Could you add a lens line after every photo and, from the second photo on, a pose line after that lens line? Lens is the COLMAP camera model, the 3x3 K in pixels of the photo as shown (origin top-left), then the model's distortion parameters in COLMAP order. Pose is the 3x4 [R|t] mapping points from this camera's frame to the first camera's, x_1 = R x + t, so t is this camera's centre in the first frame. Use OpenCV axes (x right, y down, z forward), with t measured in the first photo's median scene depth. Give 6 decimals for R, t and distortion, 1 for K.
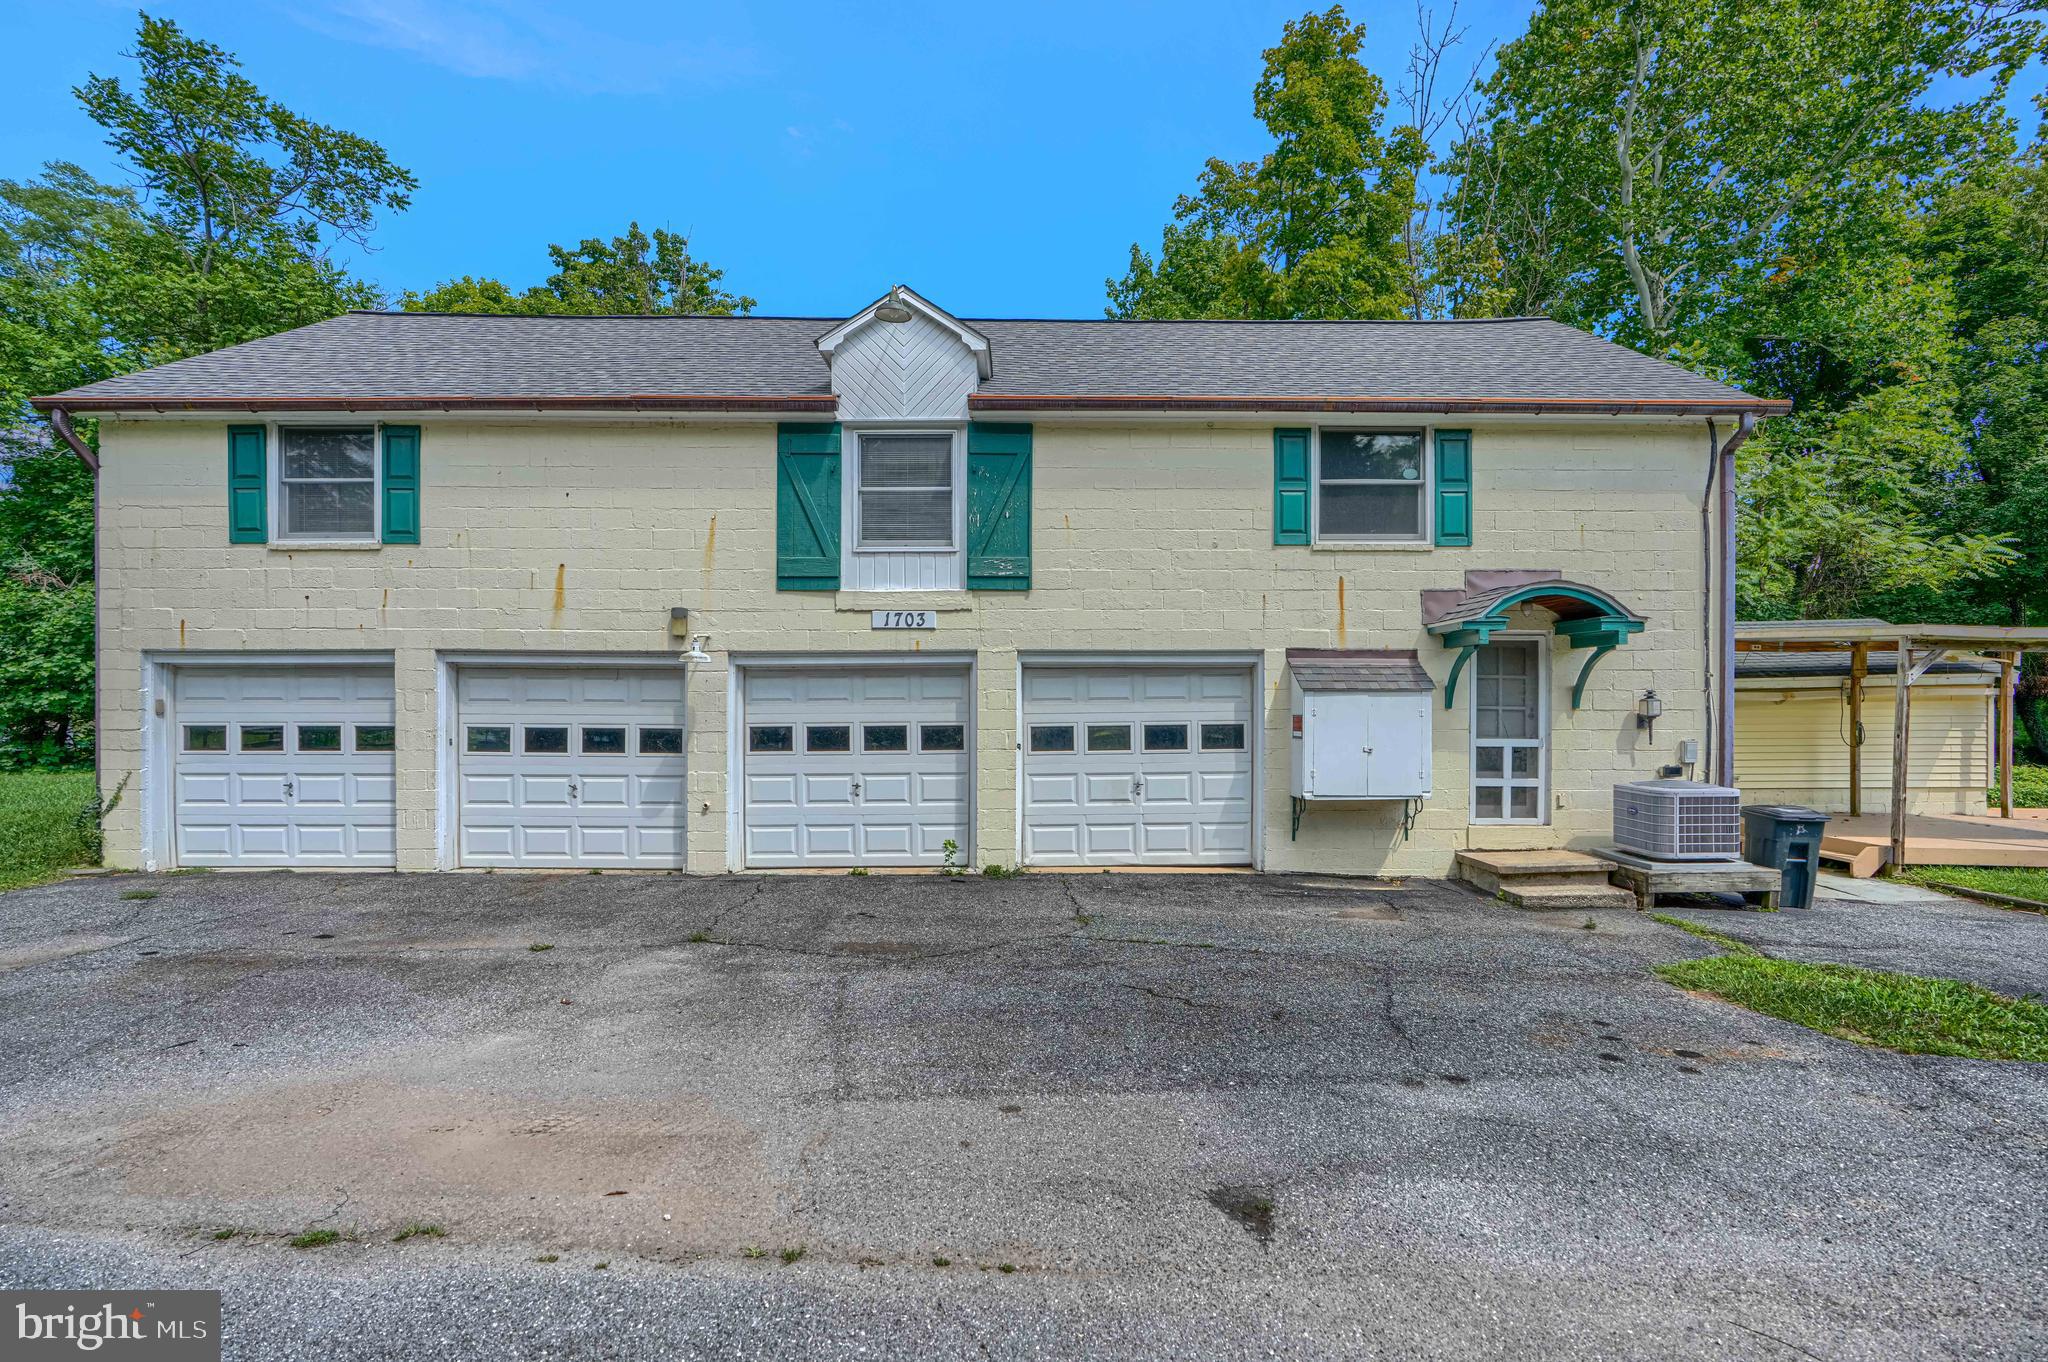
lens RADIAL K [[935.1, 0, 1024.0], [0, 935.1, 705.7], [0, 0, 1]] dist [0.000645, 0.000827]
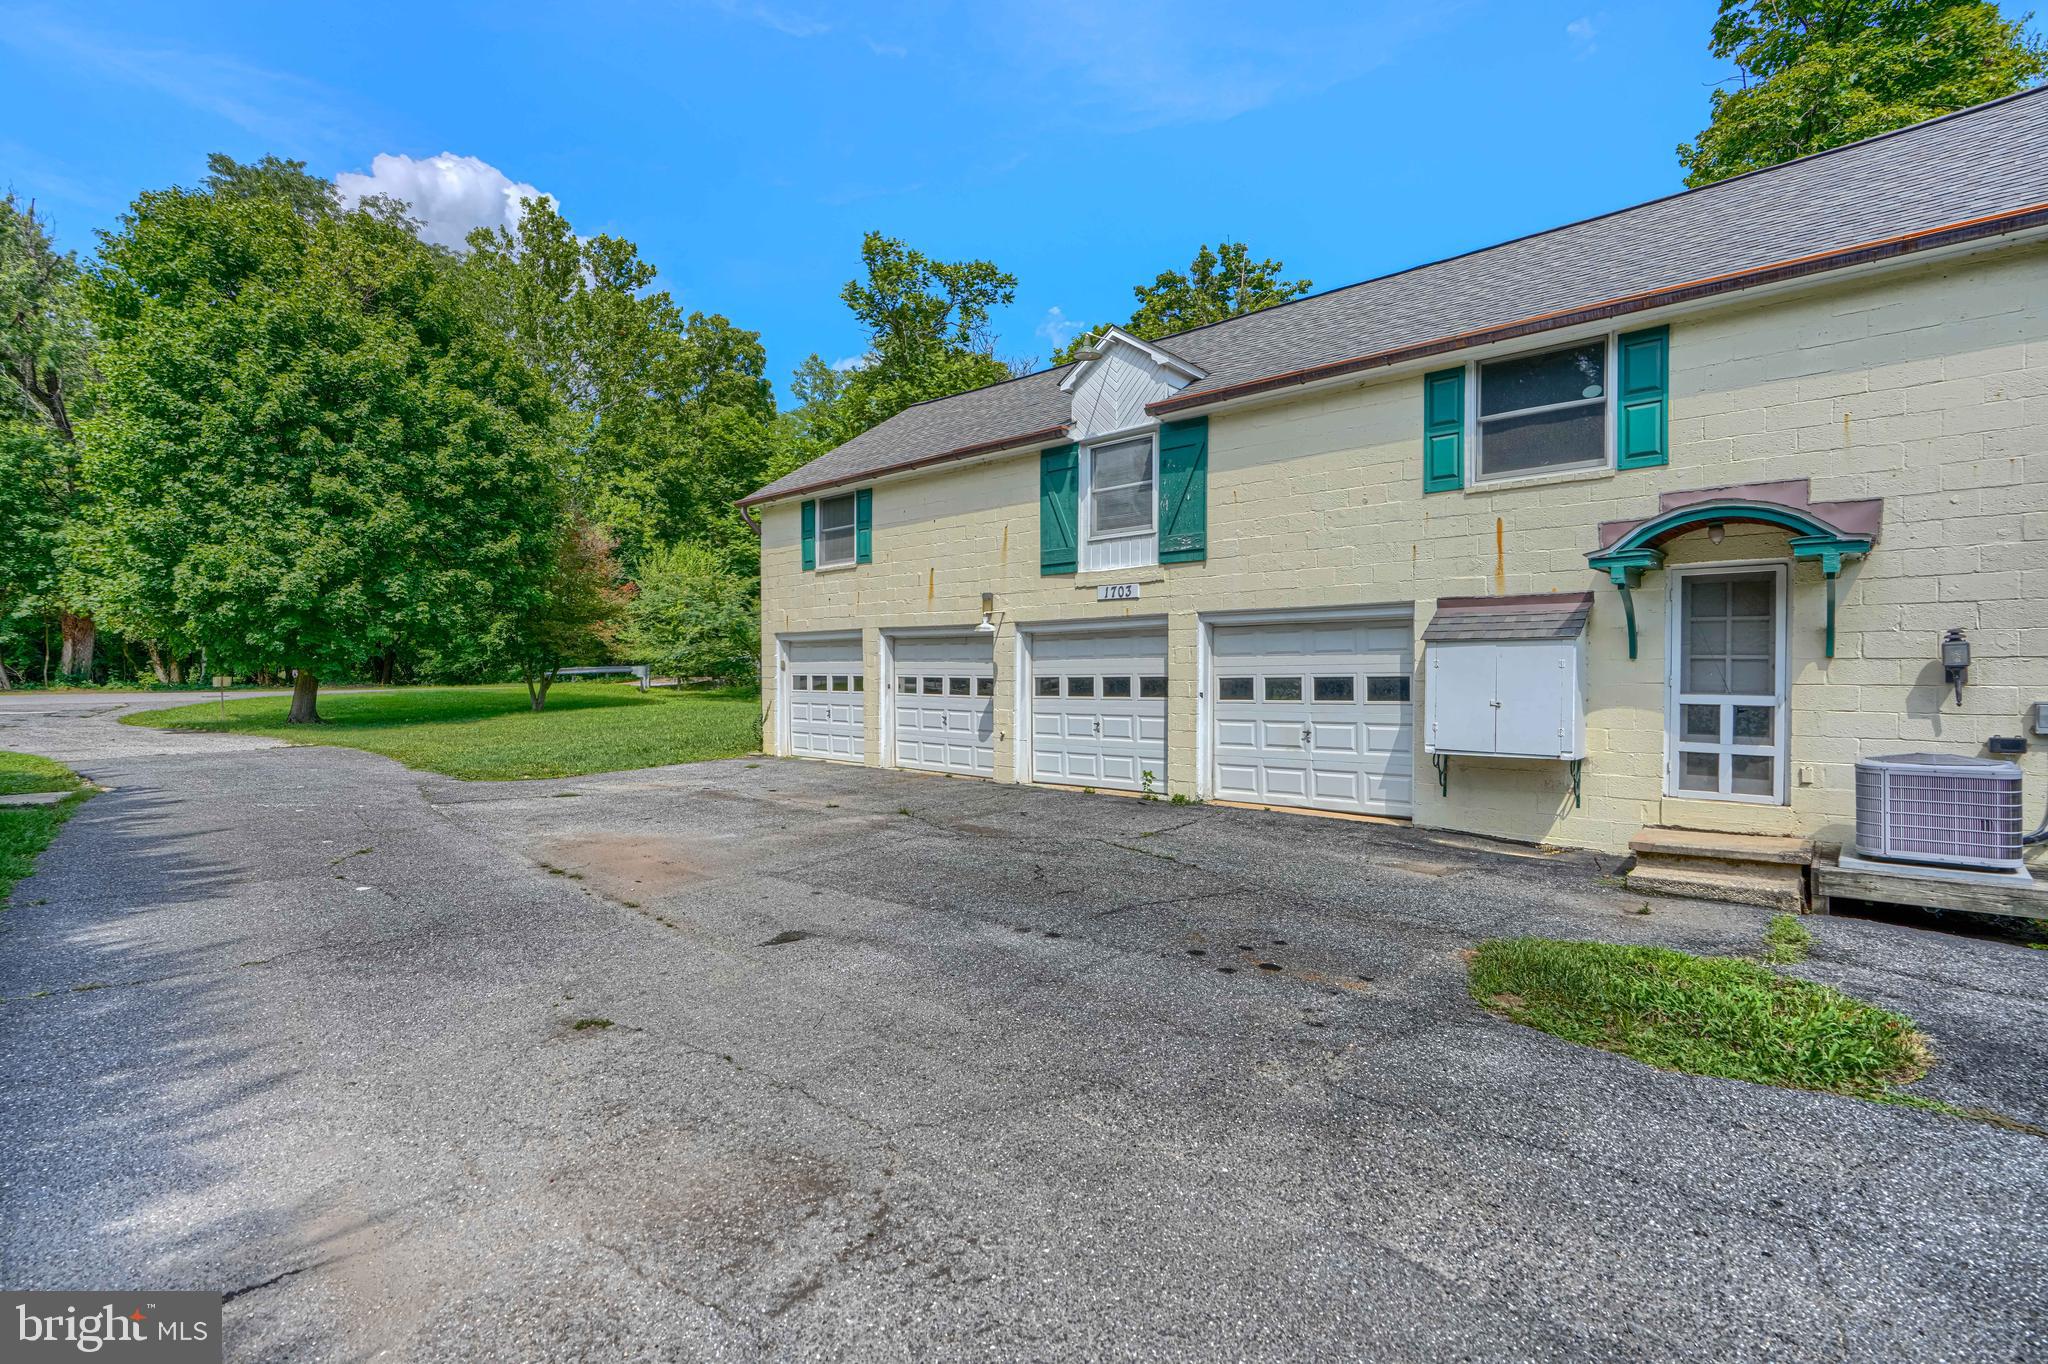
lens RADIAL K [[915.4, 0, 1013.0], [0, 915.4, 669.7], [0, 0, 1]] dist [0.001023, 0.000245]
pose [[0.744285, -0.002412, -0.667858, 0.584509], [0.006577, 0.999971, 0.003719, 0.006408], [0.667830, -0.007160, 0.744280, -0.005006]]
